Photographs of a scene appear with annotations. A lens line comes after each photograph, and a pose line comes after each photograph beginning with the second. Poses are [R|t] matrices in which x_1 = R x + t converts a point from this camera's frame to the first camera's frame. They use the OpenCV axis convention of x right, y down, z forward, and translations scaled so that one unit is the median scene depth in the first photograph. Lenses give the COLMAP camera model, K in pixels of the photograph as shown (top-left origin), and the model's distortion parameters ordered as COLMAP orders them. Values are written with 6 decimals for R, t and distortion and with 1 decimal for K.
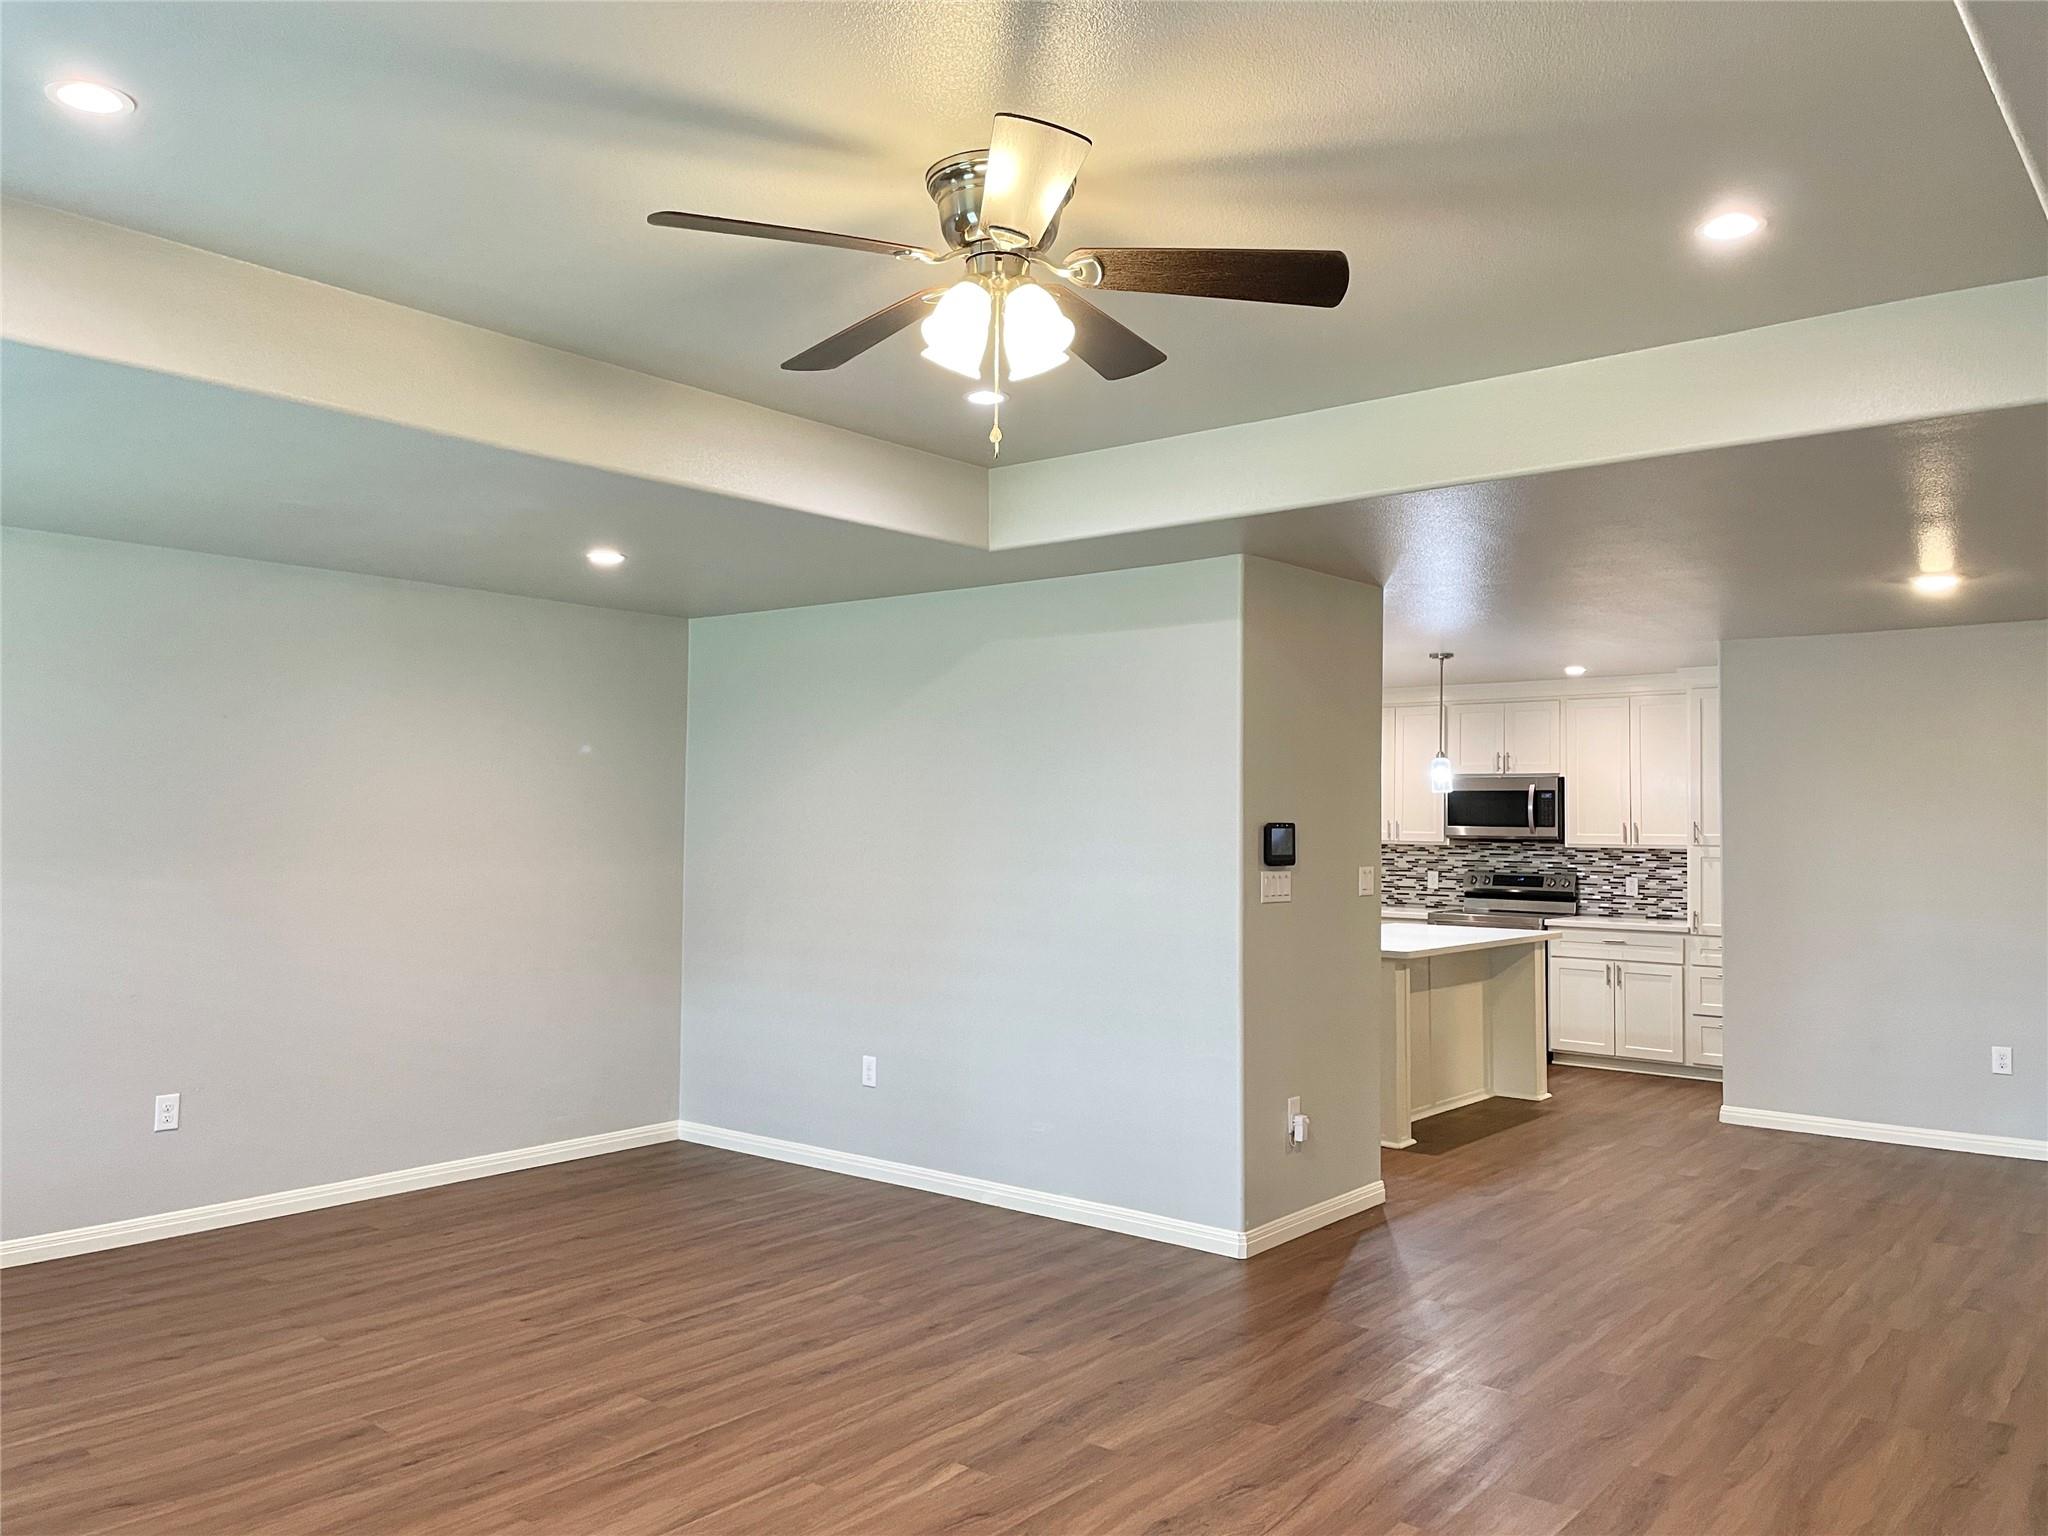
lens RADIAL K [[1575.1, 0, 995.3], [0, 1575.1, 757.4], [0, 0, 1]] dist [0.098234, -0.148418]
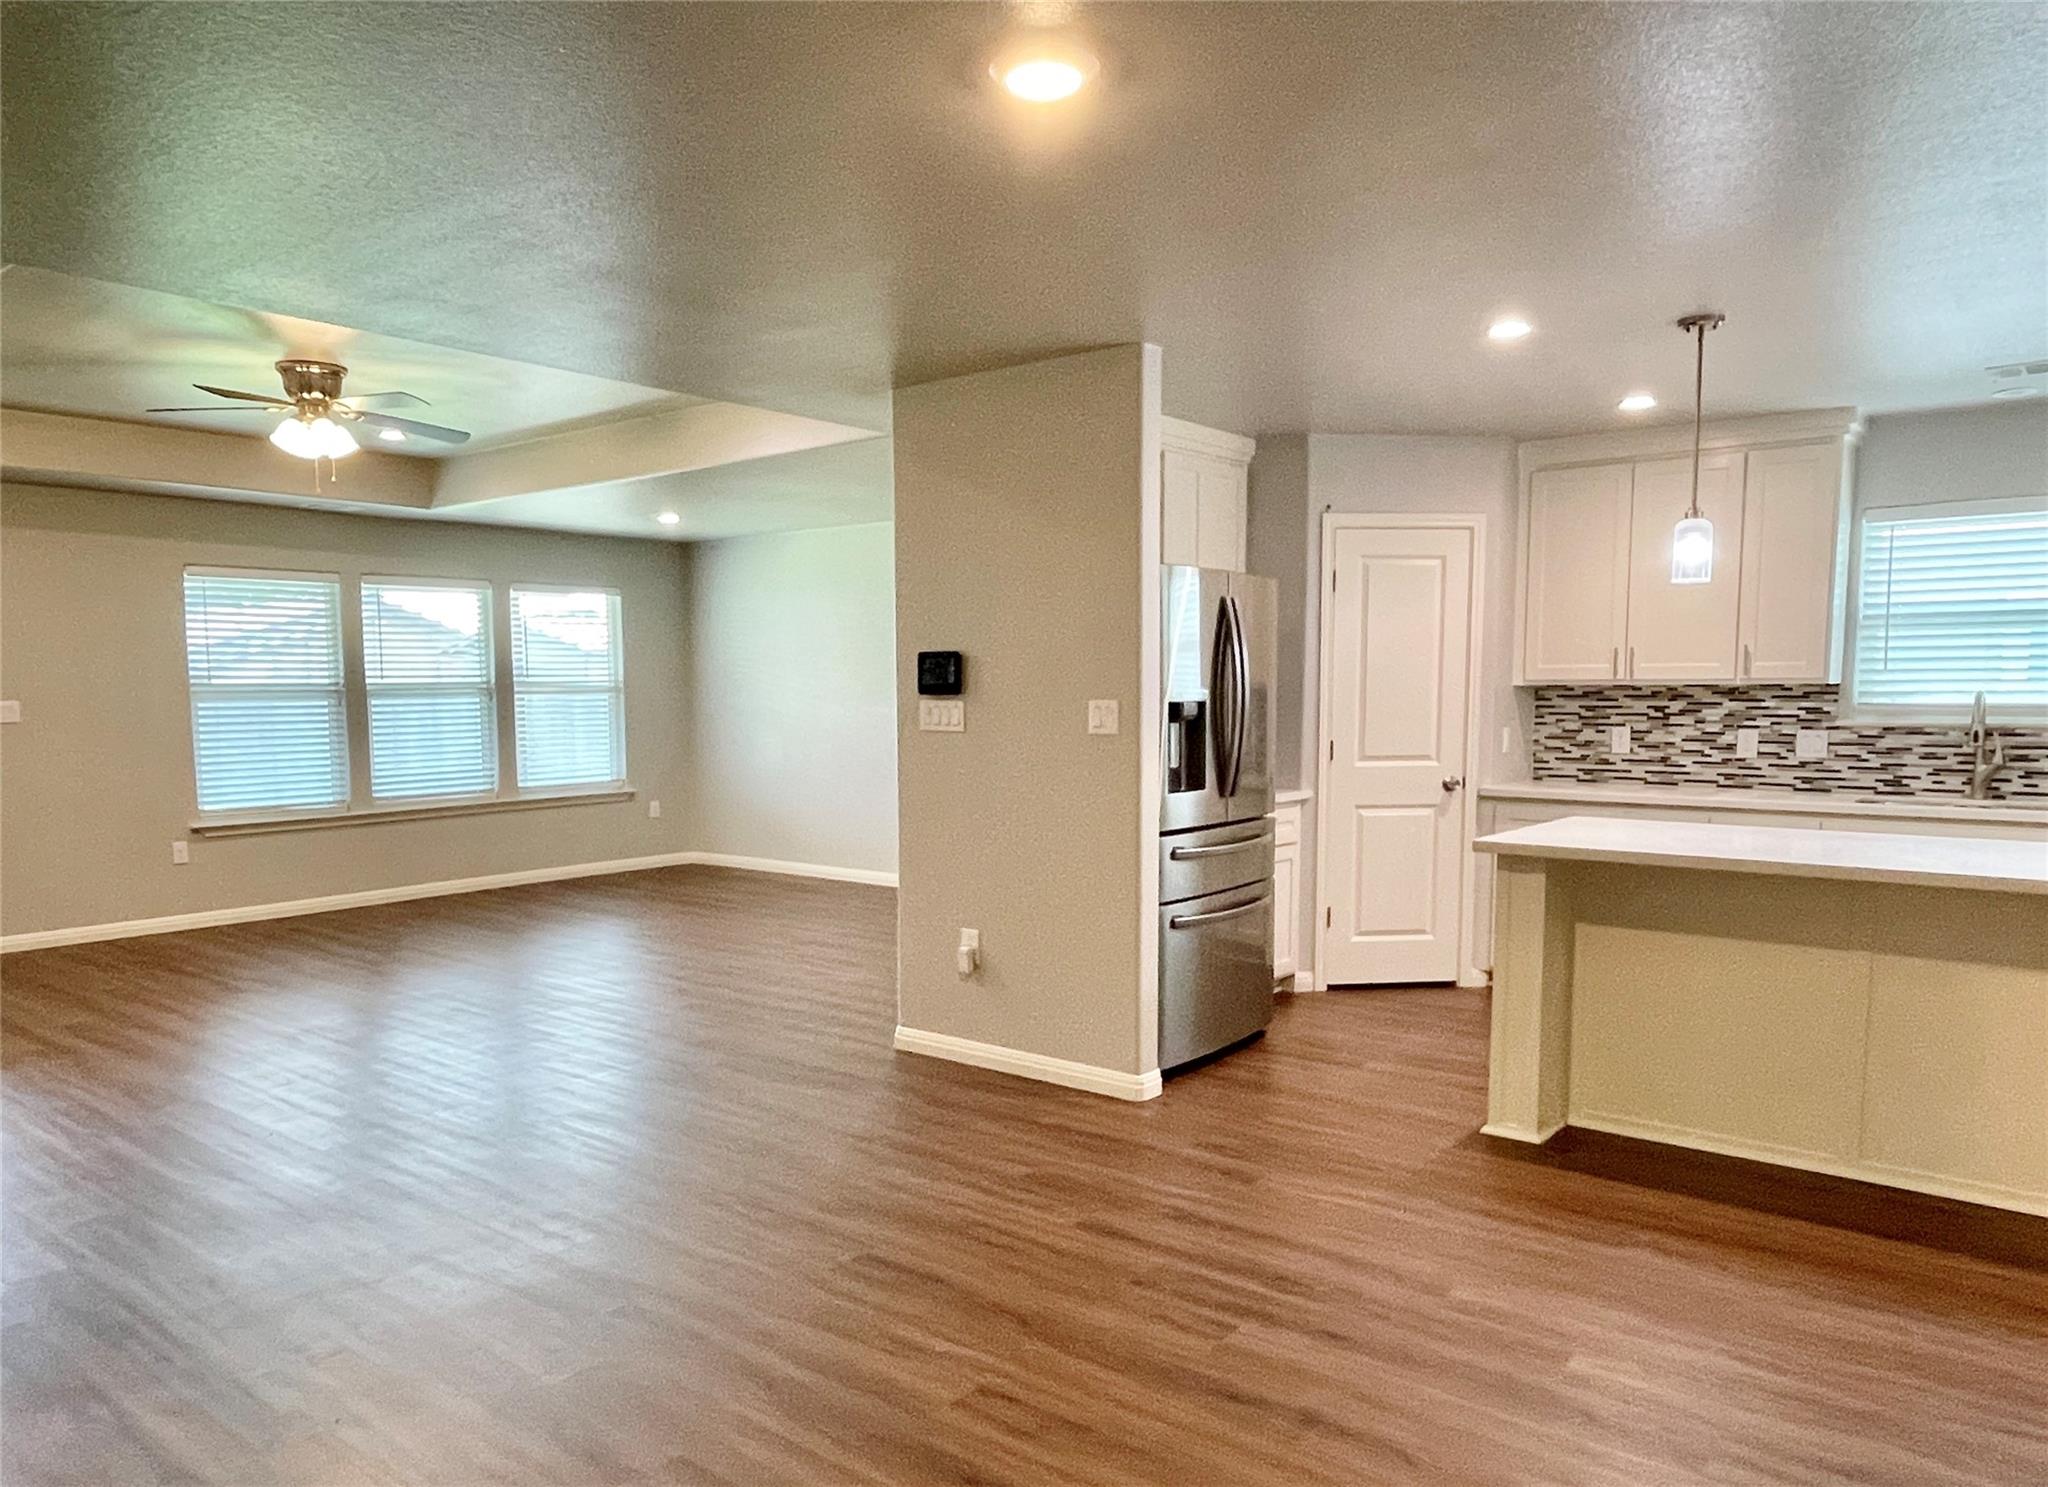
lens RADIAL K [[1379.1, 0, 979.1], [0, 1379.1, 820.7], [0, 0, 1]] dist [0.000804, -0.005039]
pose [[0.005177, 0.092320, -0.995716, 0.585862], [0.044632, 0.994716, 0.092460, 0.037994], [0.998990, -0.044919, 0.001029, 0.569795]]
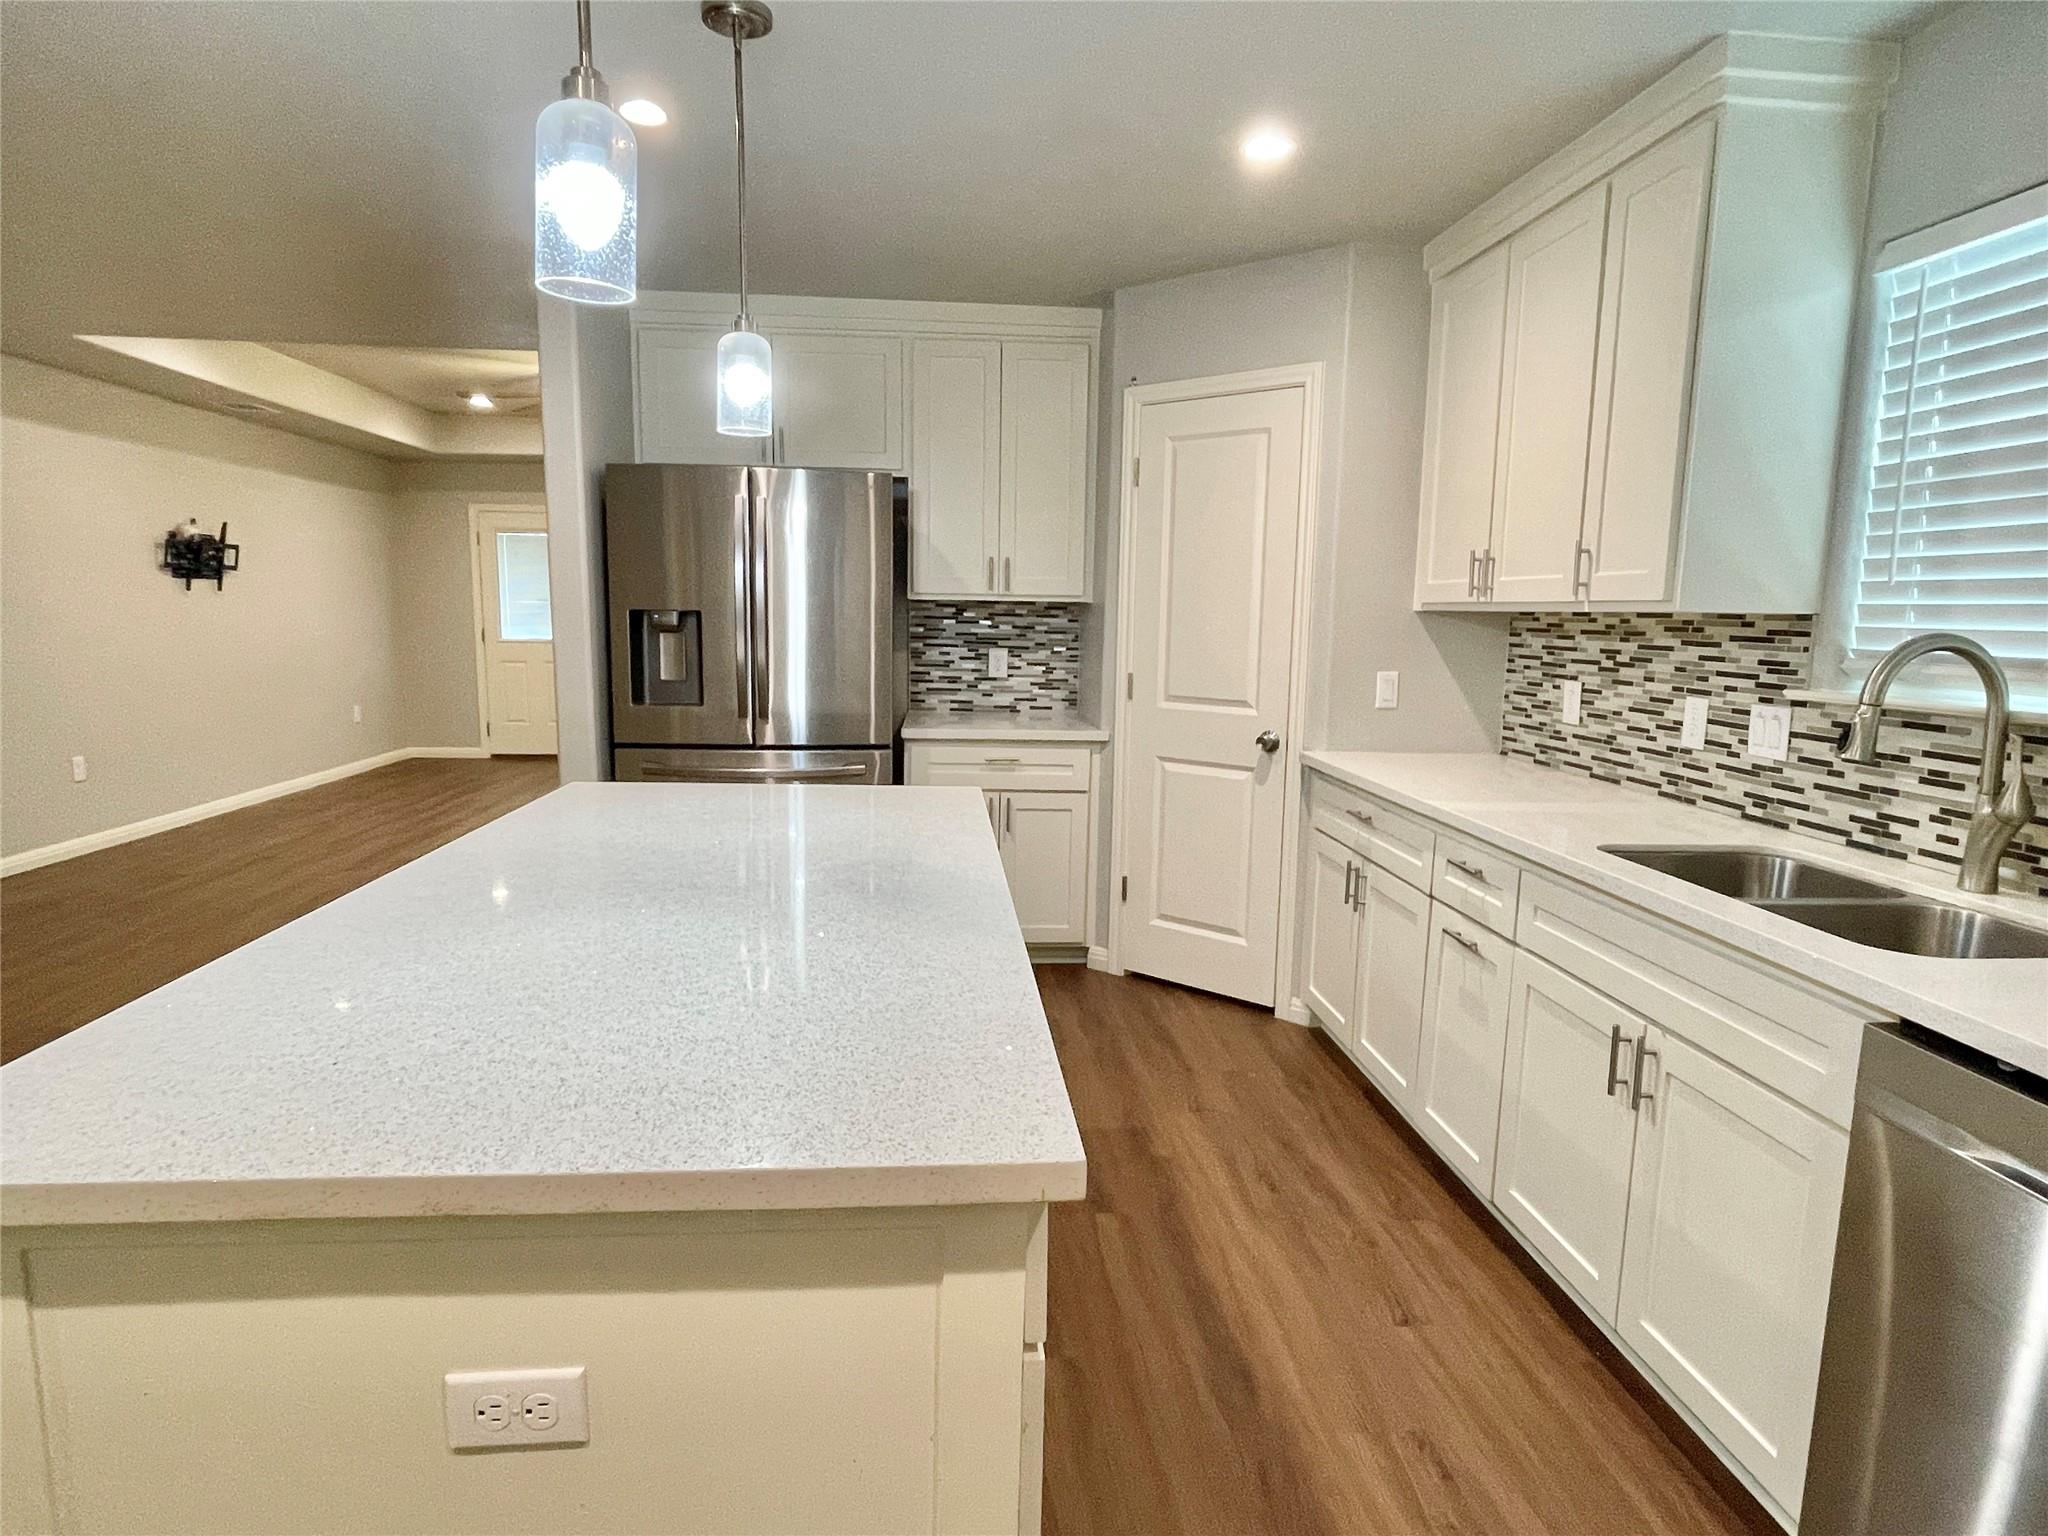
lens RADIAL K [[1127.4, 0, 1024.0], [0, 1127.4, 768.0], [0, 0, 1]] dist [0.002432, 0.000283]
pose [[-0.710666, 0.079952, -0.698972, 0.295835], [0.004896, 0.994060, 0.108727, 0.055374], [0.703513, 0.073846, -0.706835, 0.977432]]
